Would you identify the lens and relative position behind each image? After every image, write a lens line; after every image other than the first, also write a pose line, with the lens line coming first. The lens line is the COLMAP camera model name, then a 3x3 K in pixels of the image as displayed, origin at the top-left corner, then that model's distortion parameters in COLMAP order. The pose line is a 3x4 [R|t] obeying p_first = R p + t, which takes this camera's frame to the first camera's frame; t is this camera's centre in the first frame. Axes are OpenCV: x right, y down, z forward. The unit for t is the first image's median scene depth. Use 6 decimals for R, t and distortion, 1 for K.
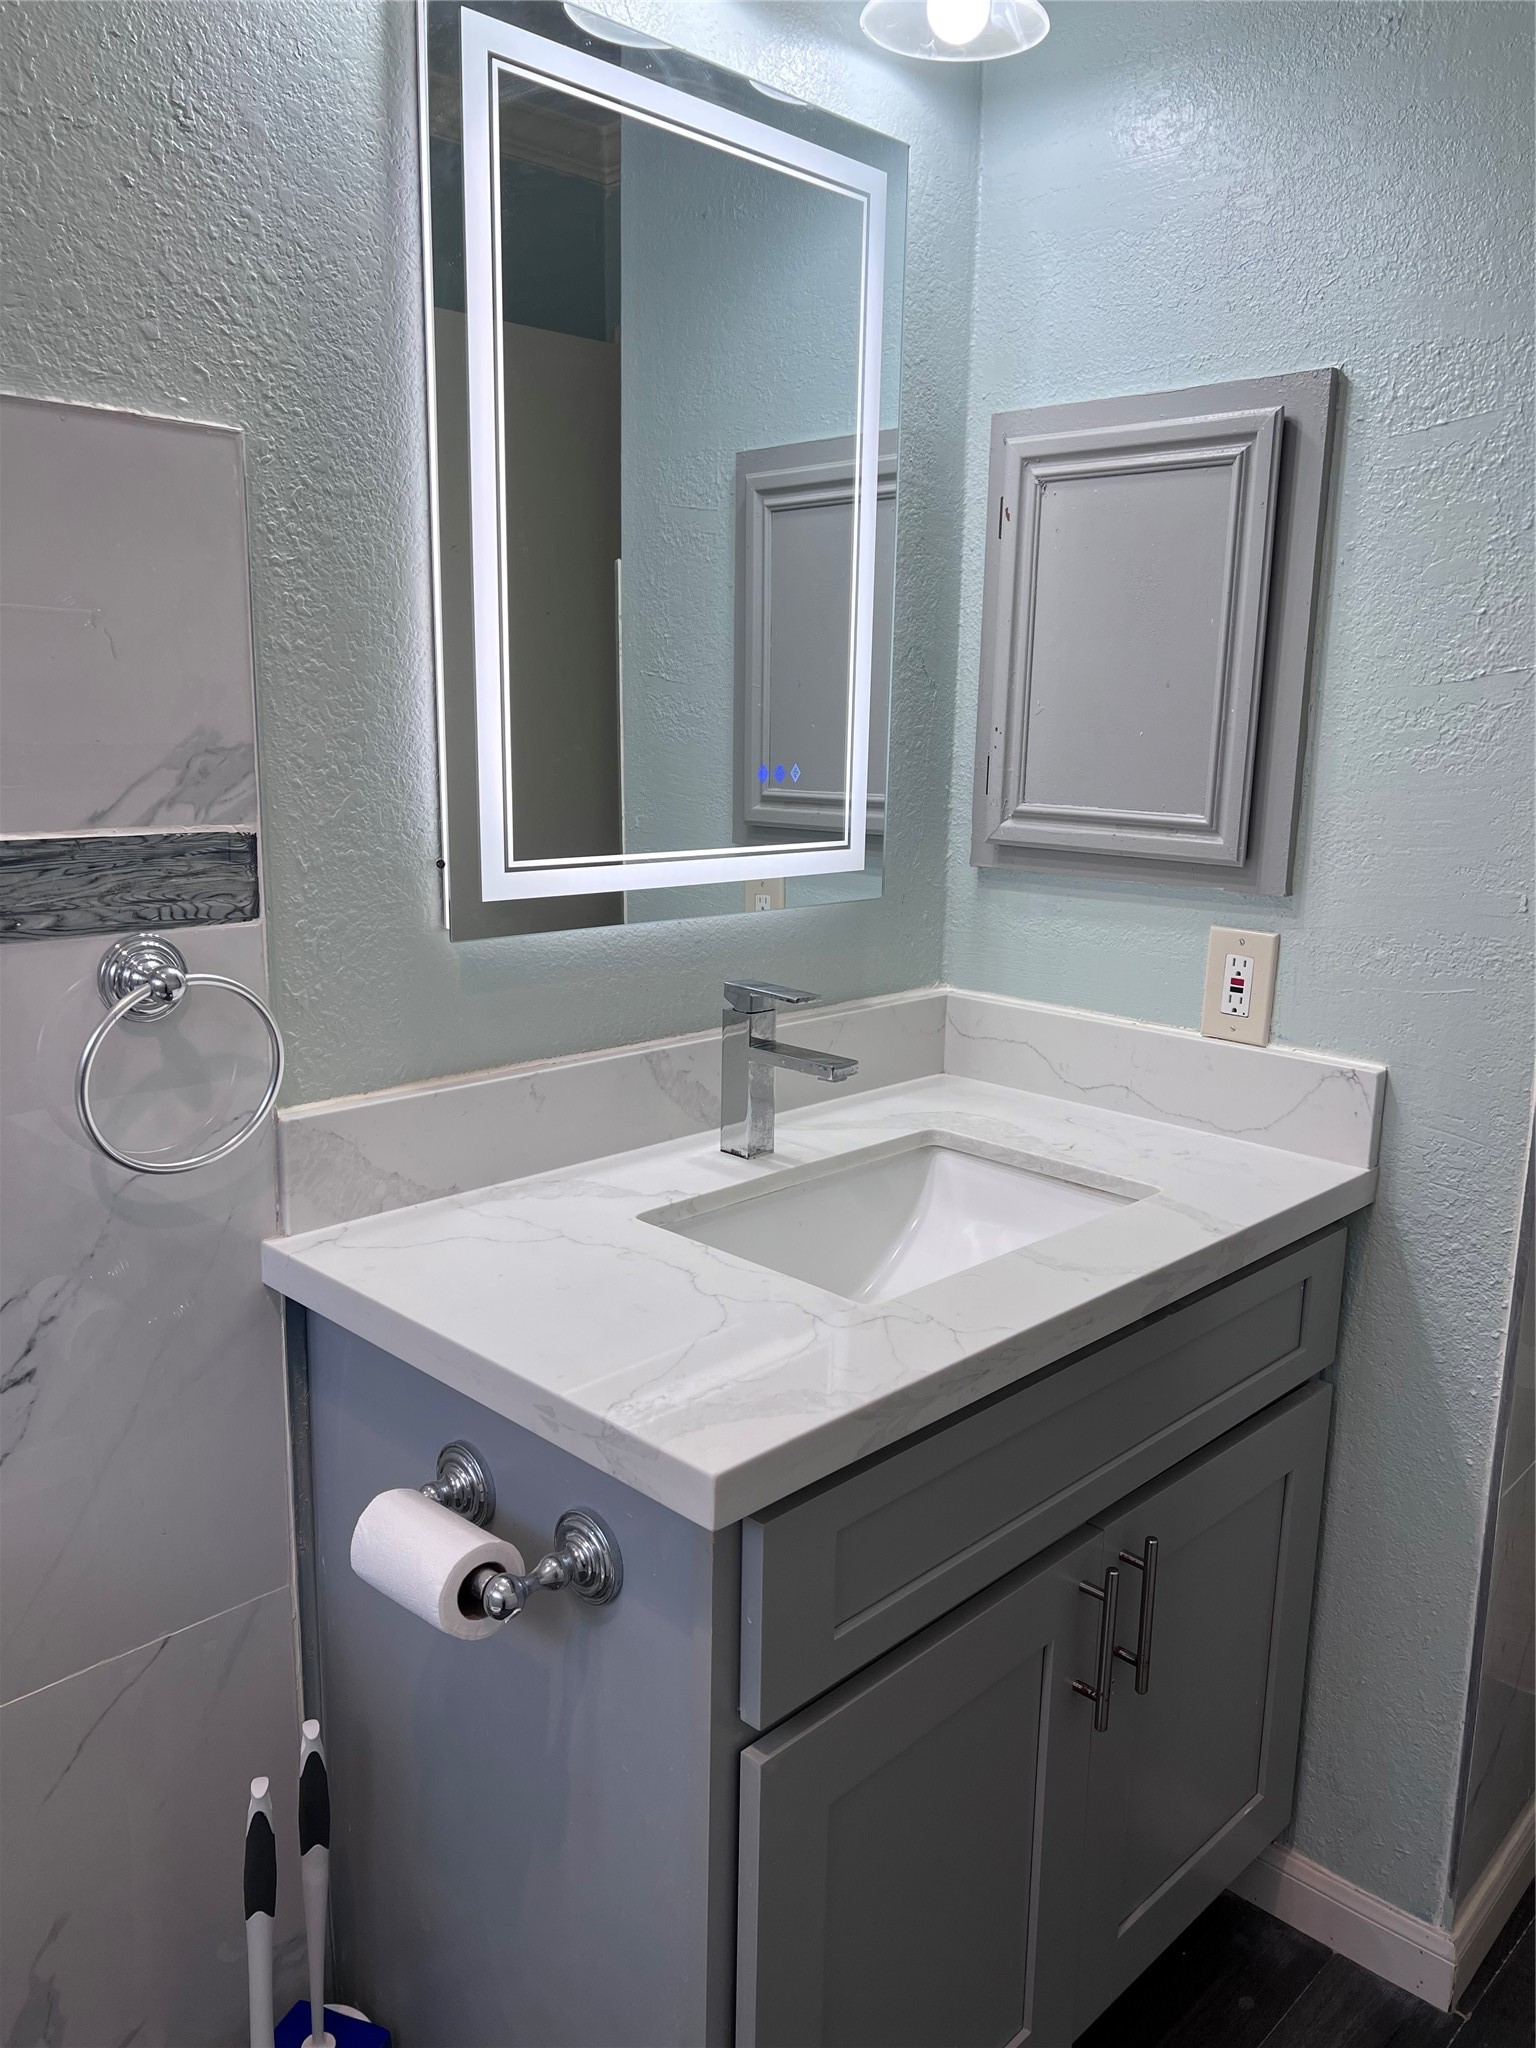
lens RADIAL K [[1543.7, 0, 764.2], [0, 1543.7, 1031.6], [0, 0, 1]] dist [0.018634, -0.031418]
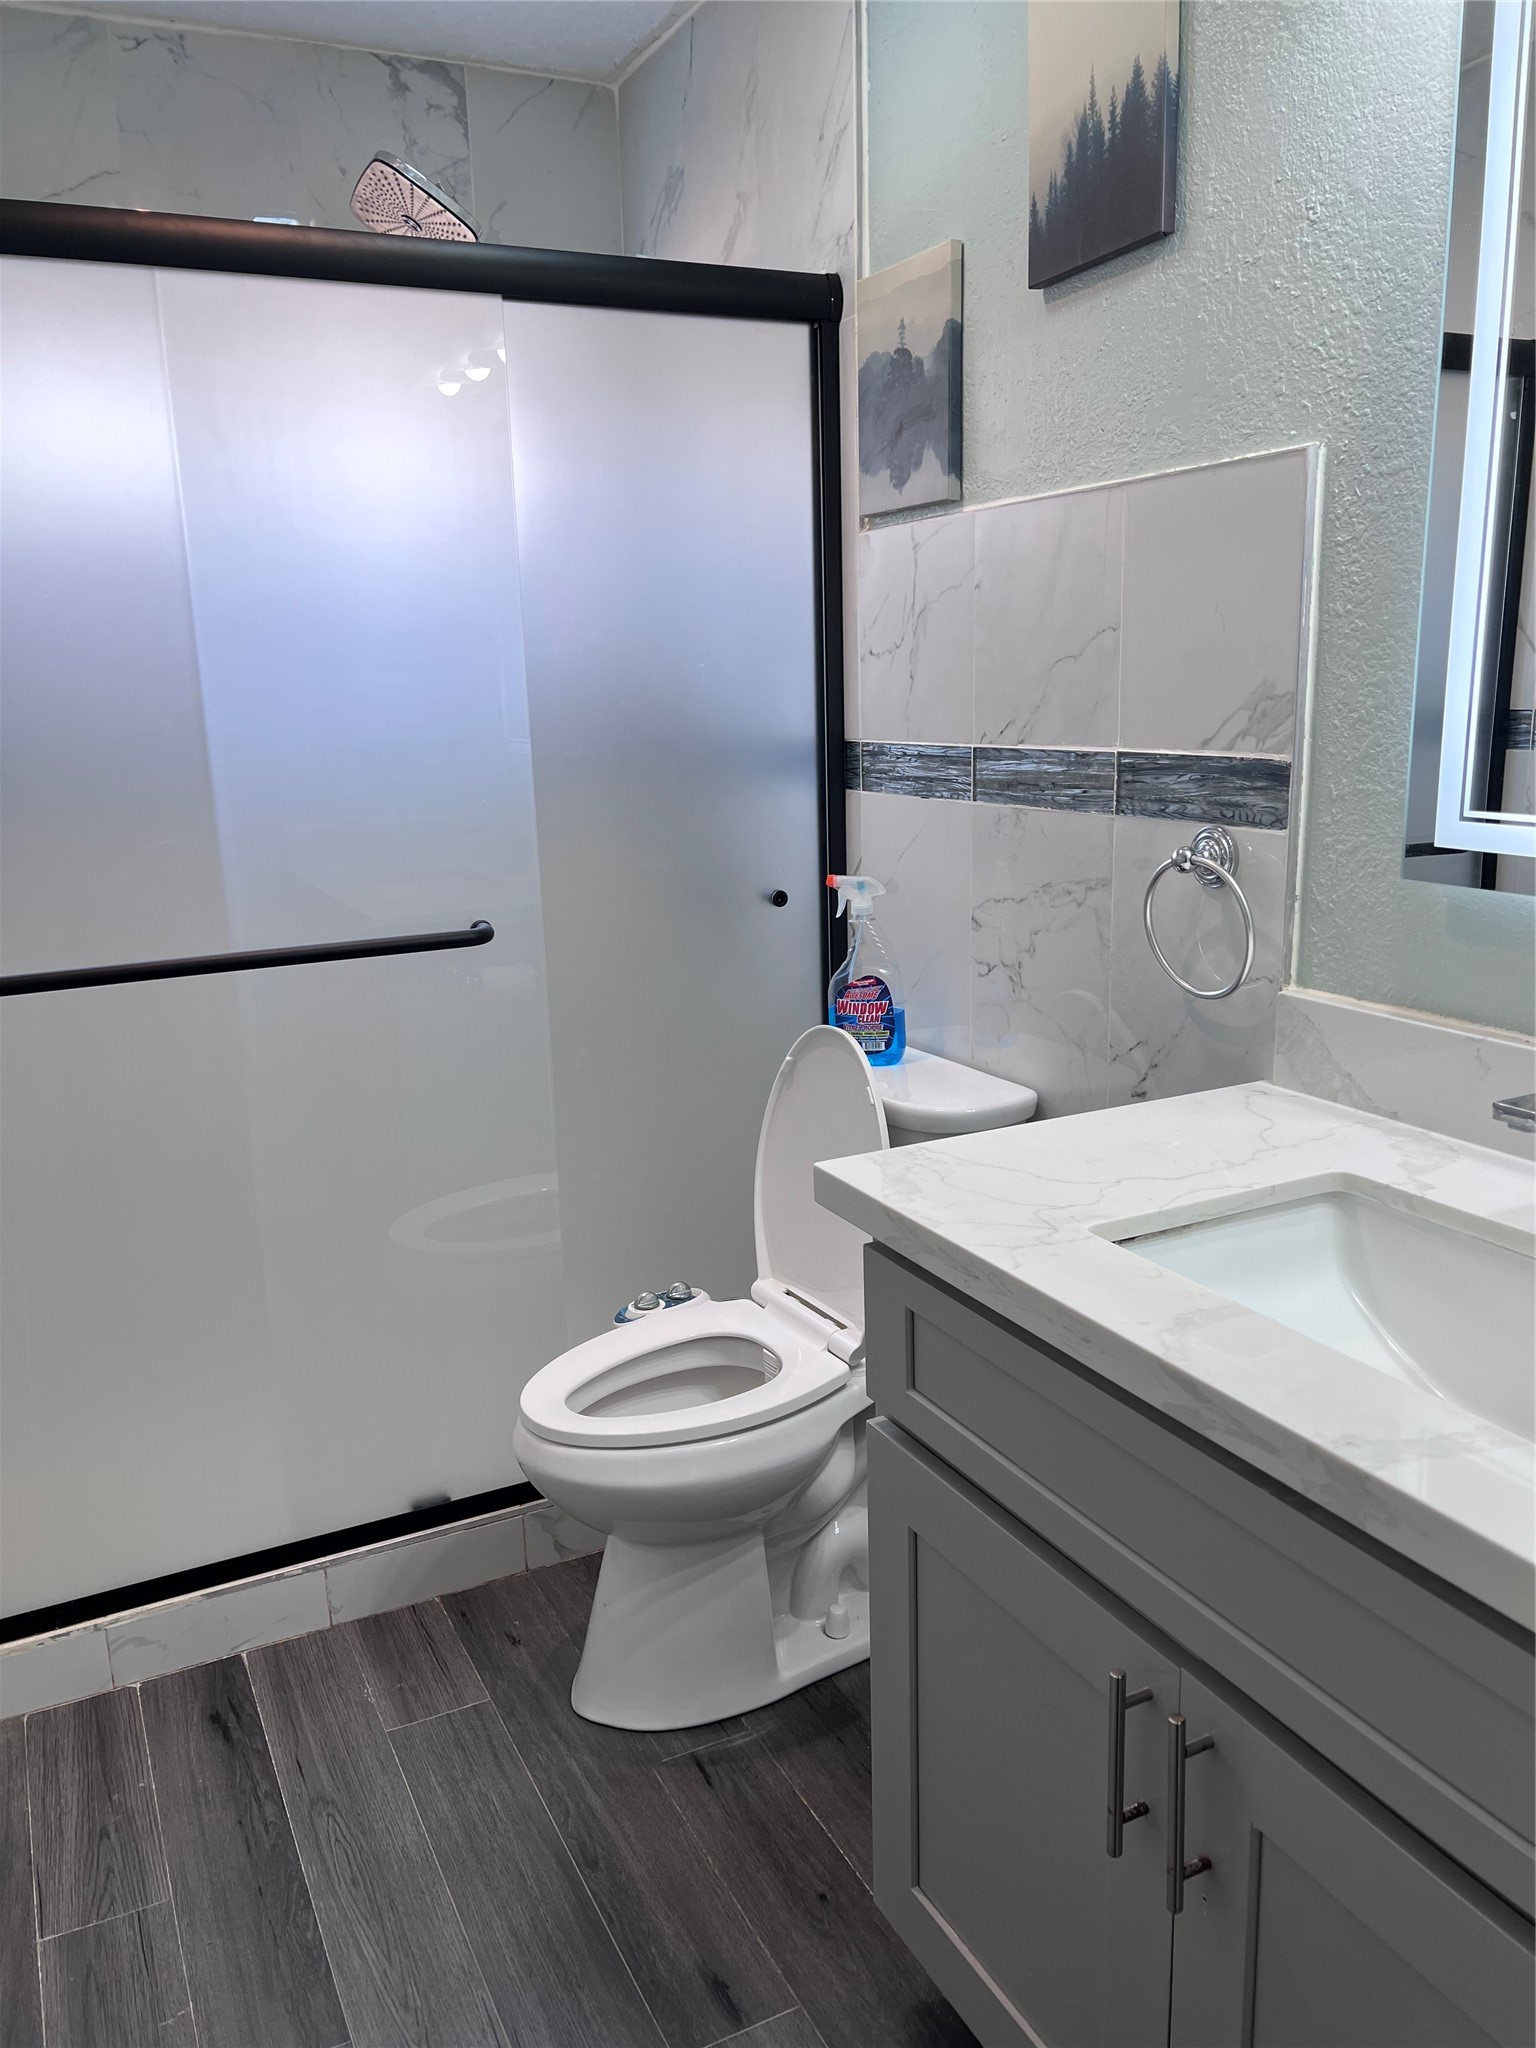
lens RADIAL K [[1543.7, 0, 764.5], [0, 1543.7, 1021.3], [0, 0, 1]] dist [0.018634, -0.031418]
pose [[-0.329810, 0.194486, -0.923797, 1.037260], [-0.171827, 0.949837, 0.261313, -0.184594], [0.928278, 0.244917, -0.279848, 1.008267]]
